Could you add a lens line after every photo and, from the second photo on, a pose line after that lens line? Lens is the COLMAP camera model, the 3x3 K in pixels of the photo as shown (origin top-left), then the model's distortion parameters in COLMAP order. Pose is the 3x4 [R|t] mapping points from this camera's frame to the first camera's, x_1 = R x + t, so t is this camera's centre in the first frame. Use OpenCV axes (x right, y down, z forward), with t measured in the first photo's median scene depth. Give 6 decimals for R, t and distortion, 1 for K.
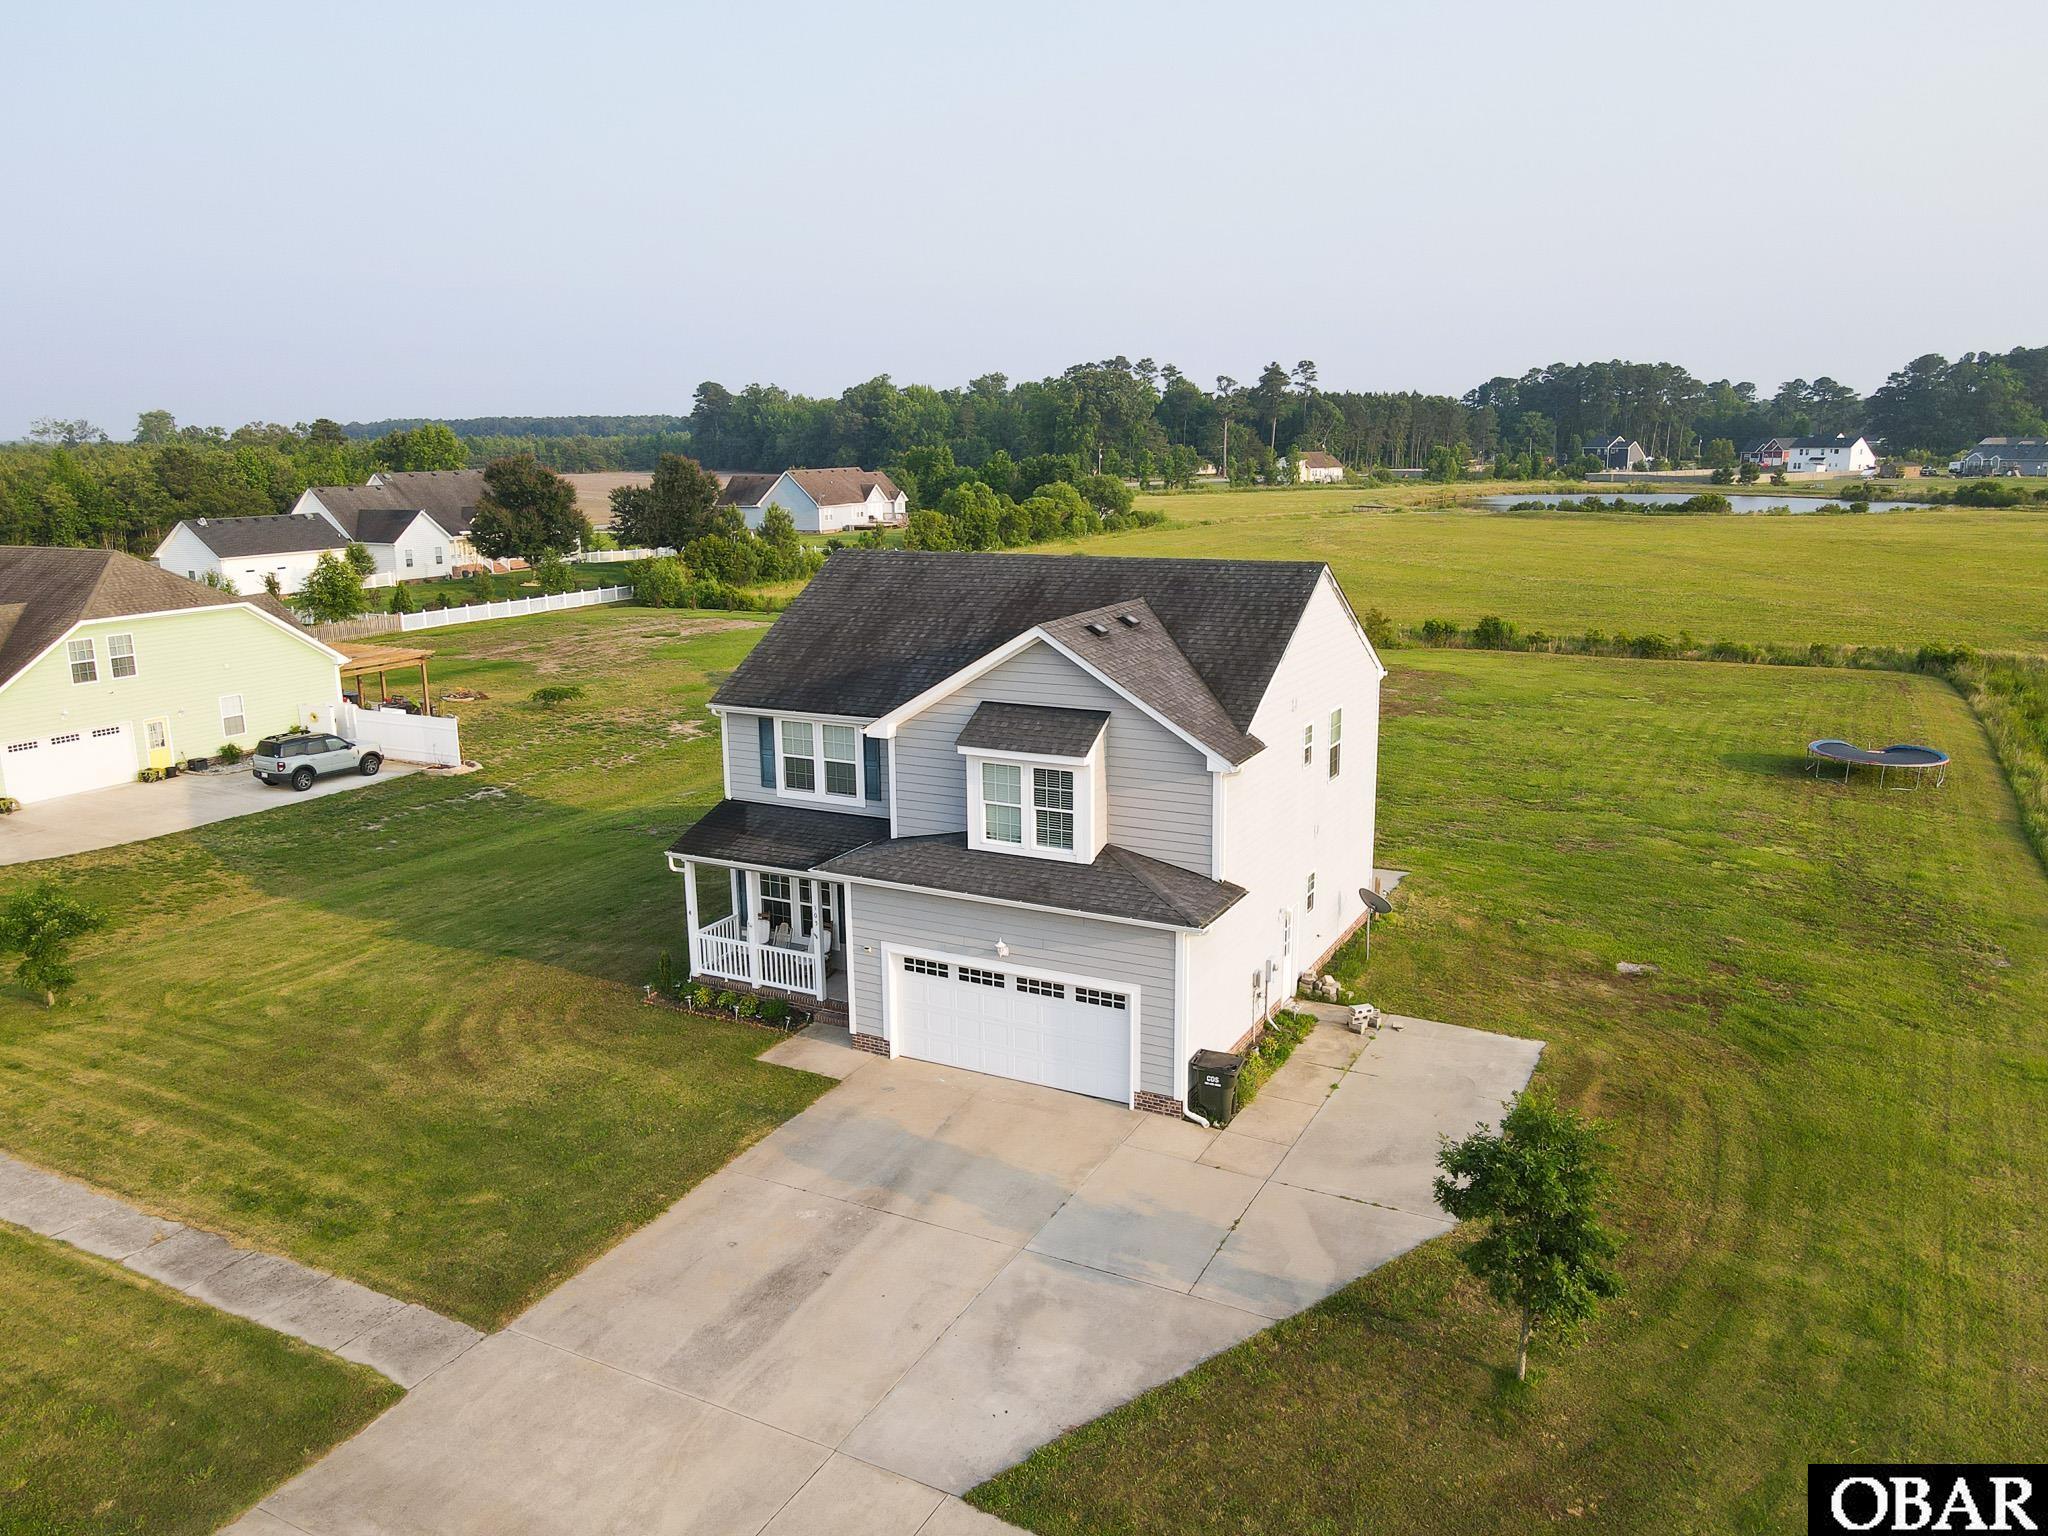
lens RADIAL K [[1506.3, 0, 1029.7], [0, 1506.3, 775.4], [0, 0, 1]] dist [0.001052, 0.023587]
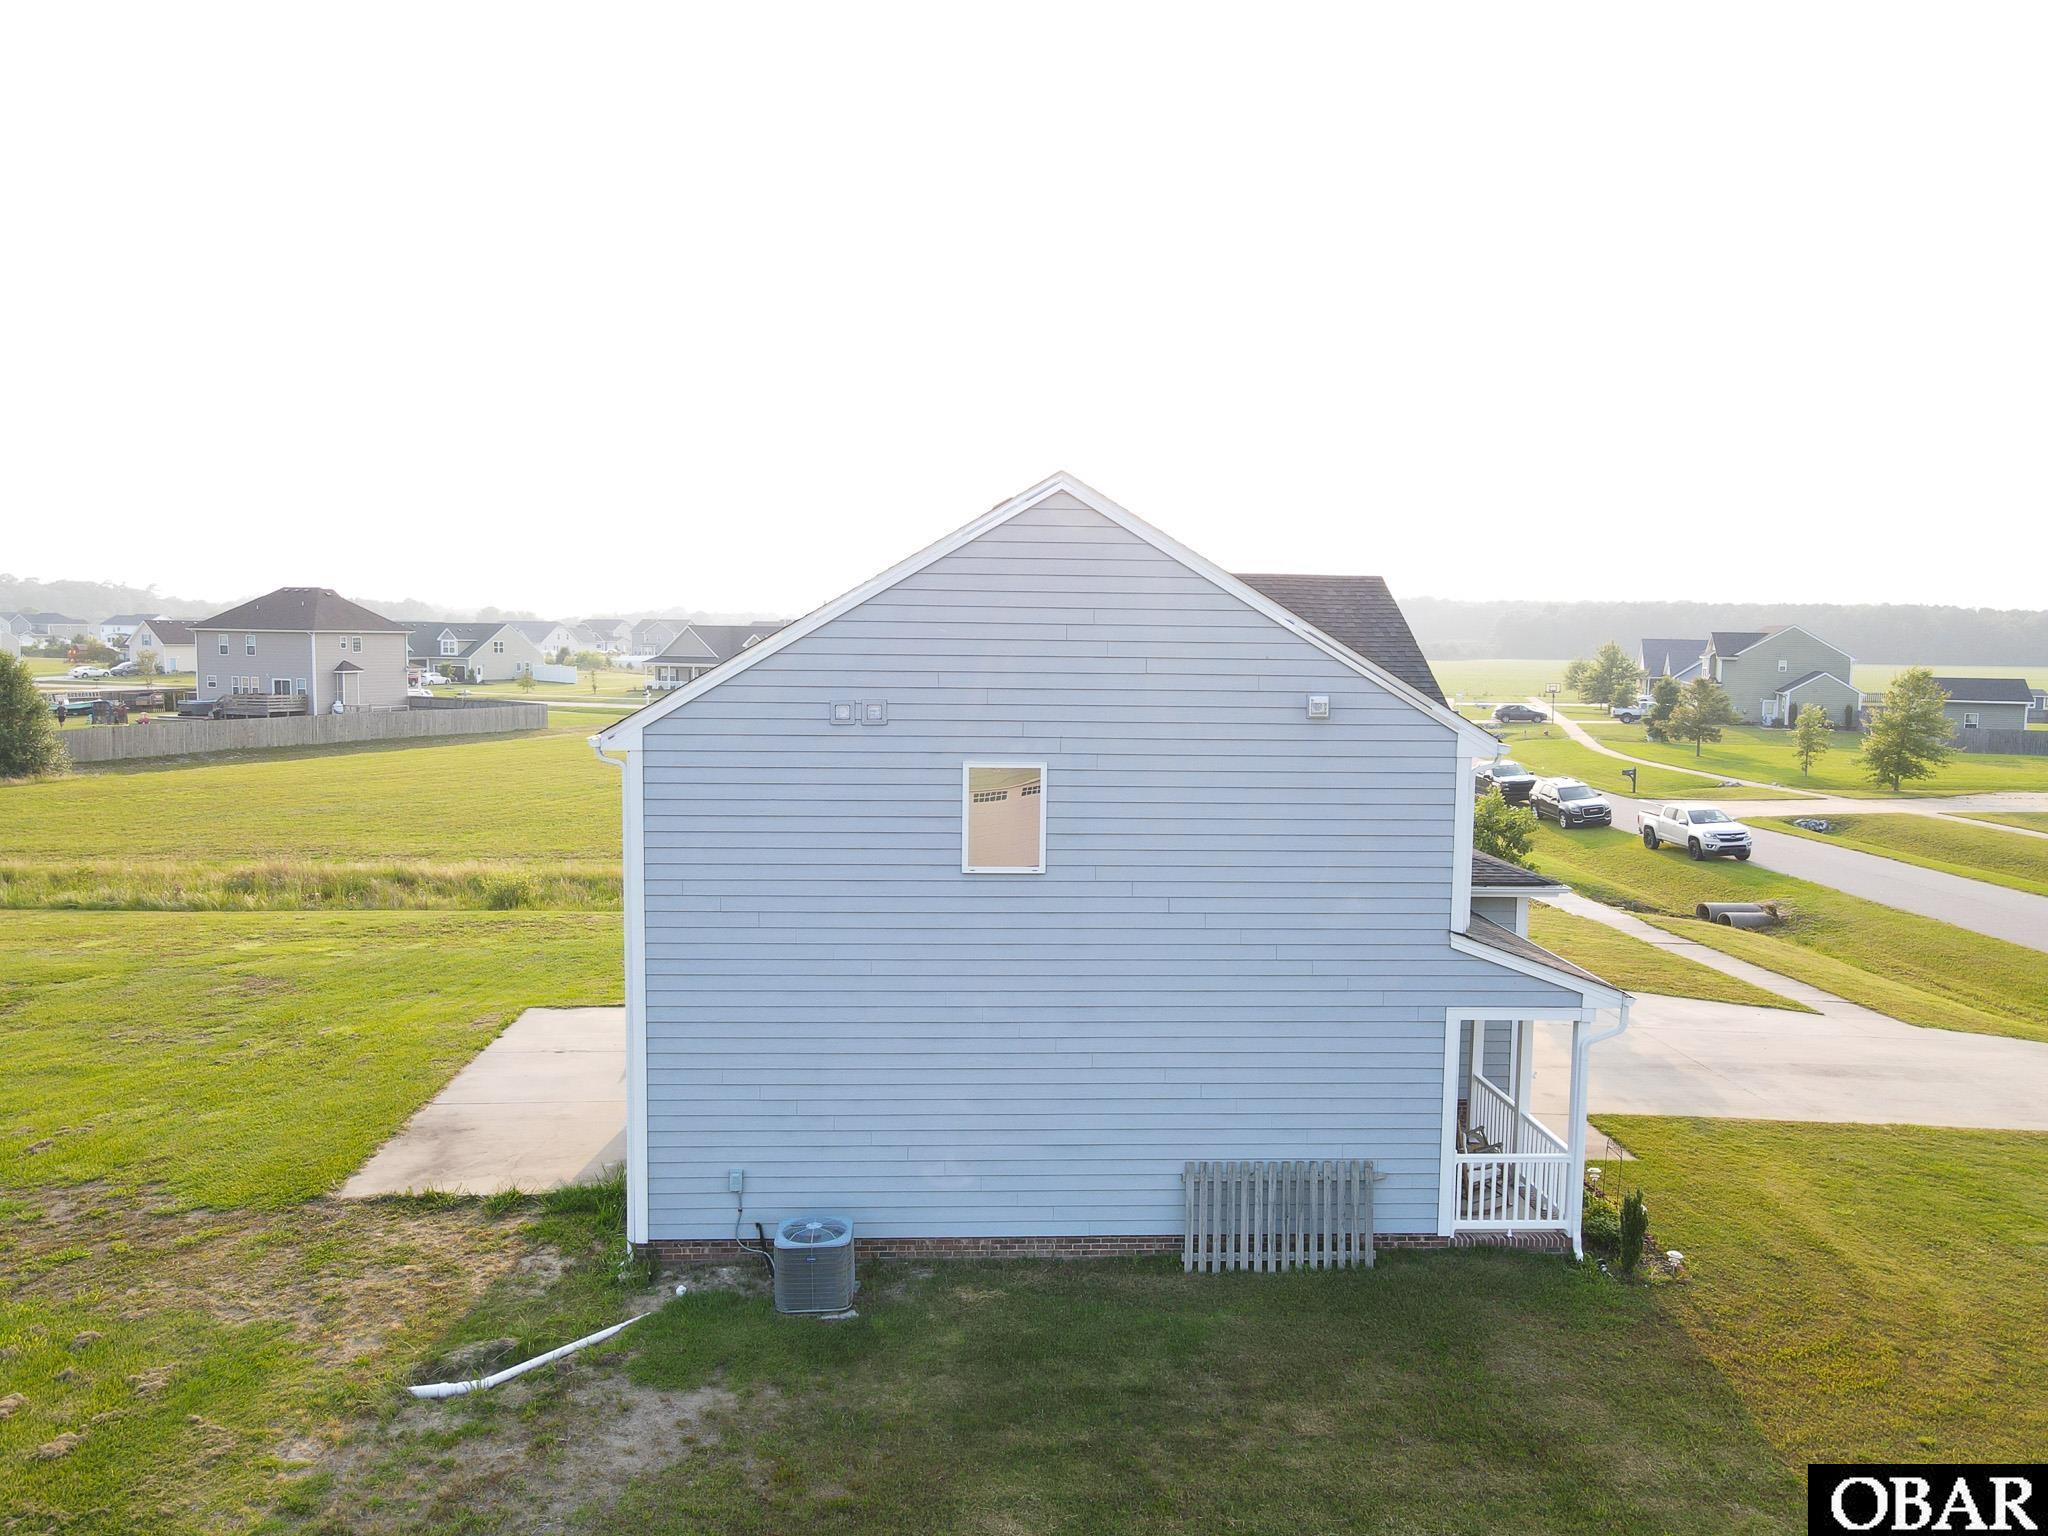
lens RADIAL K [[1506.3, 0, 1022.1], [0, 1506.3, 765.7], [0, 0, 1]] dist [0.001052, 0.023587]
pose [[-0.512385, -0.071206, 0.855799, -0.600933], [0.182056, 0.964898, 0.189284, -0.177824], [-0.839236, 0.252789, -0.481436, 1.454270]]
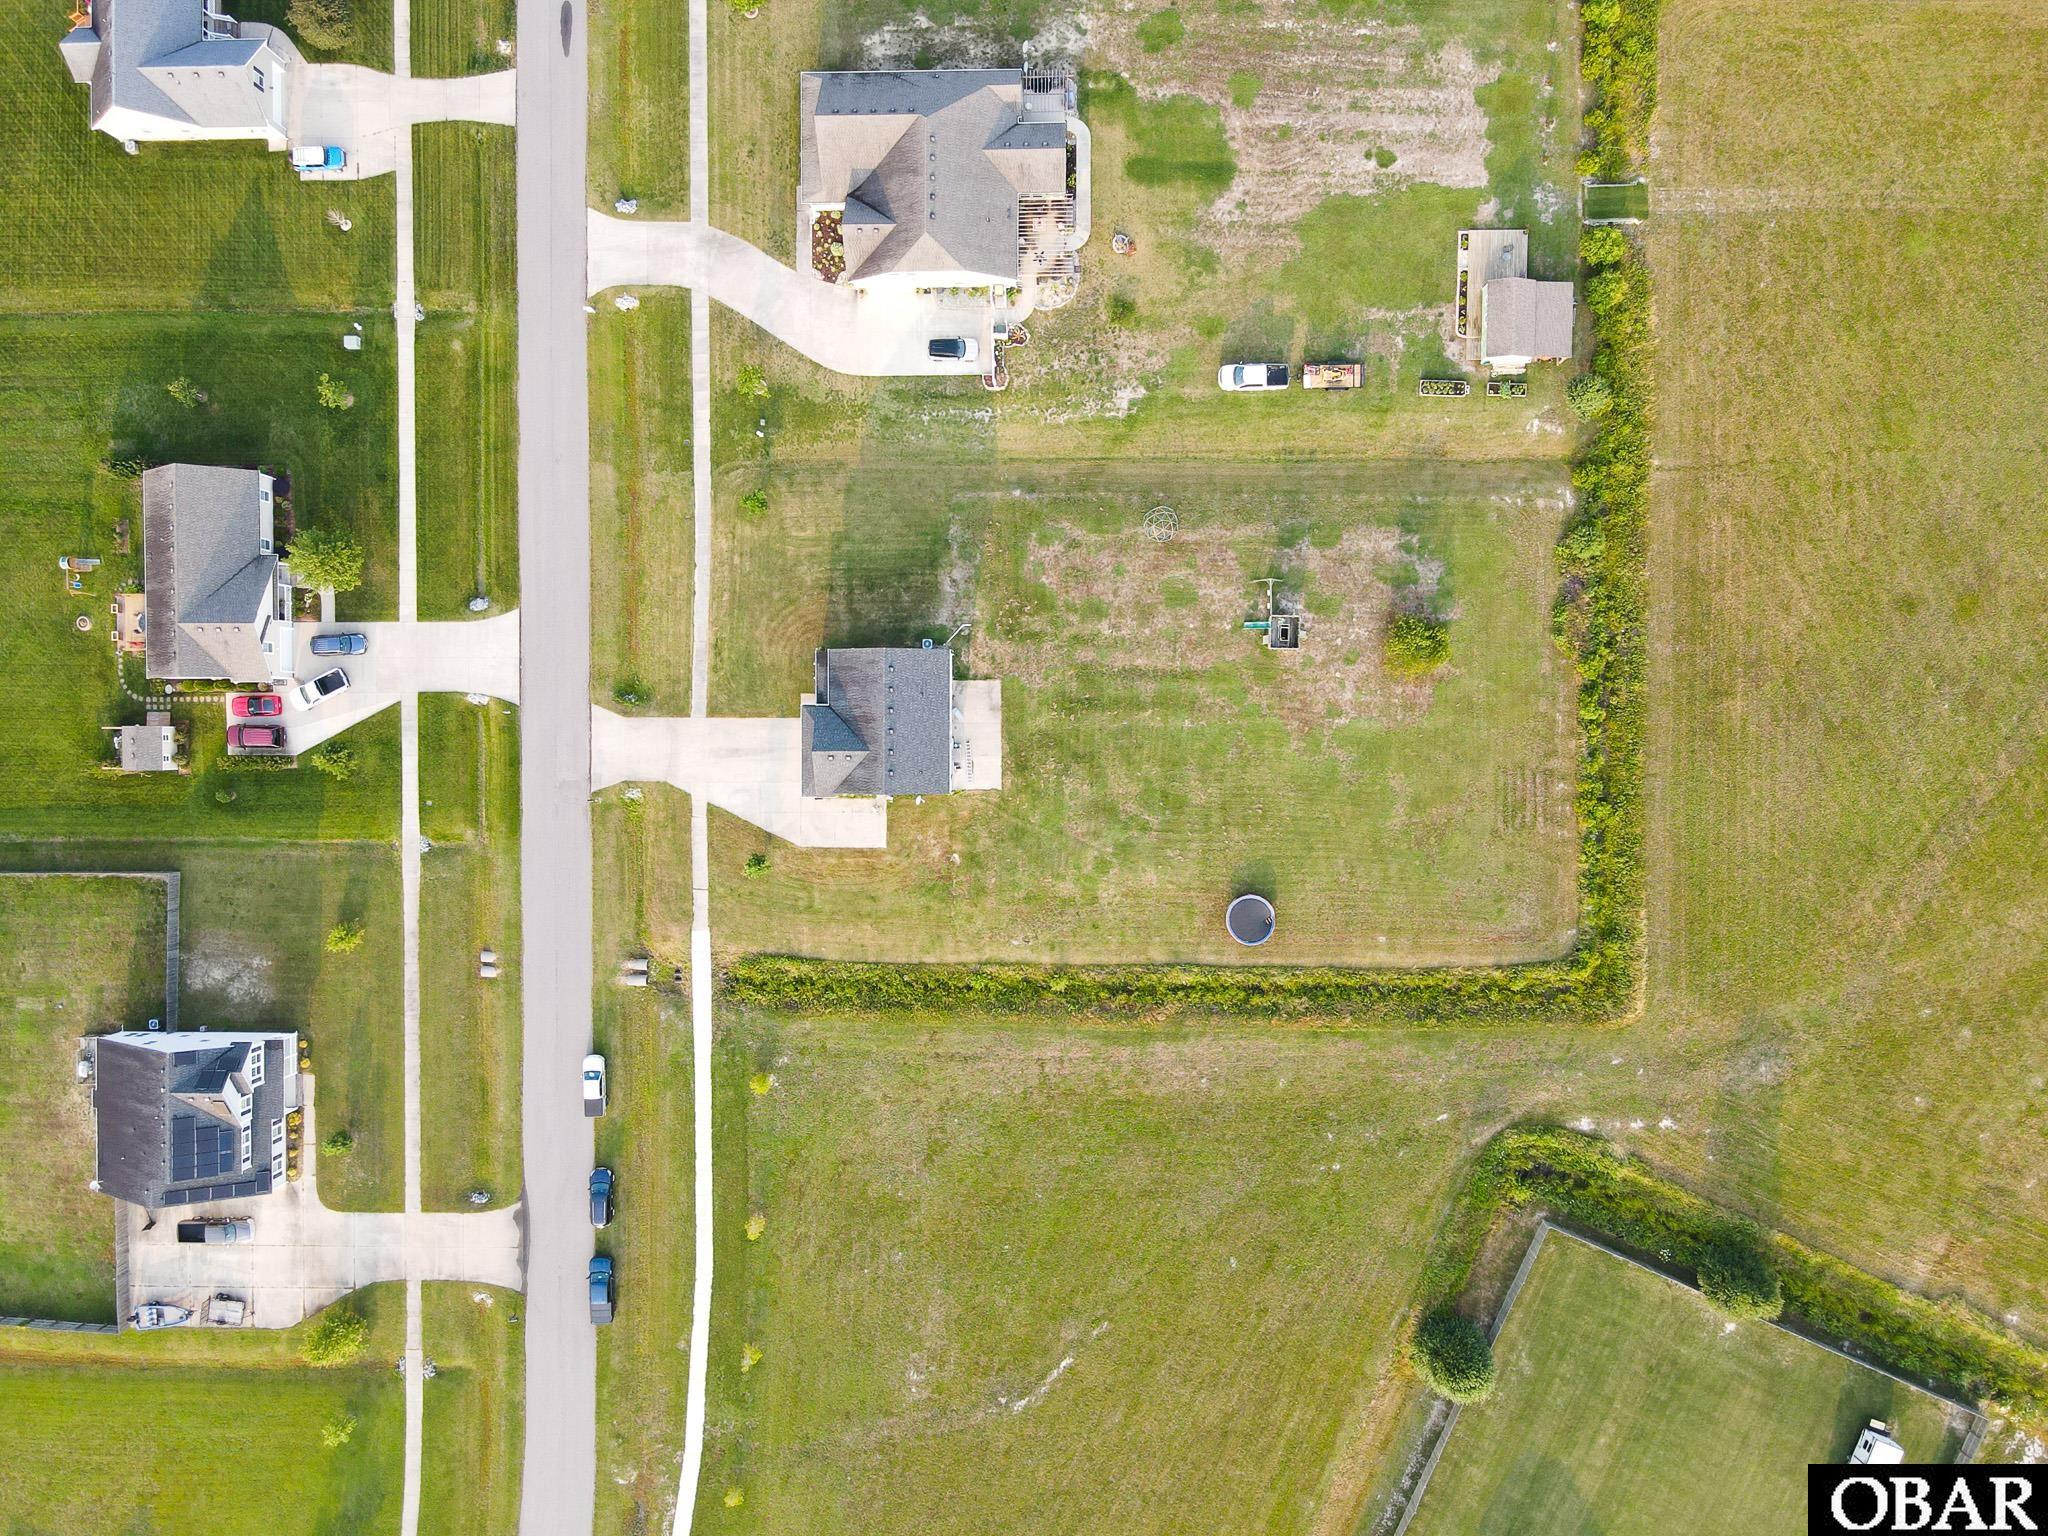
lens RADIAL K [[1506.3, 0, 1033.4], [0, 1506.3, 772.9], [0, 0, 1]] dist [0.001052, 0.023587]
pose [[0.462674, 0.886386, 0.015909, 0.262244], [-0.161246, 0.066494, 0.984672, -4.101319], [0.871741, -0.458147, 0.173692, 0.666352]]
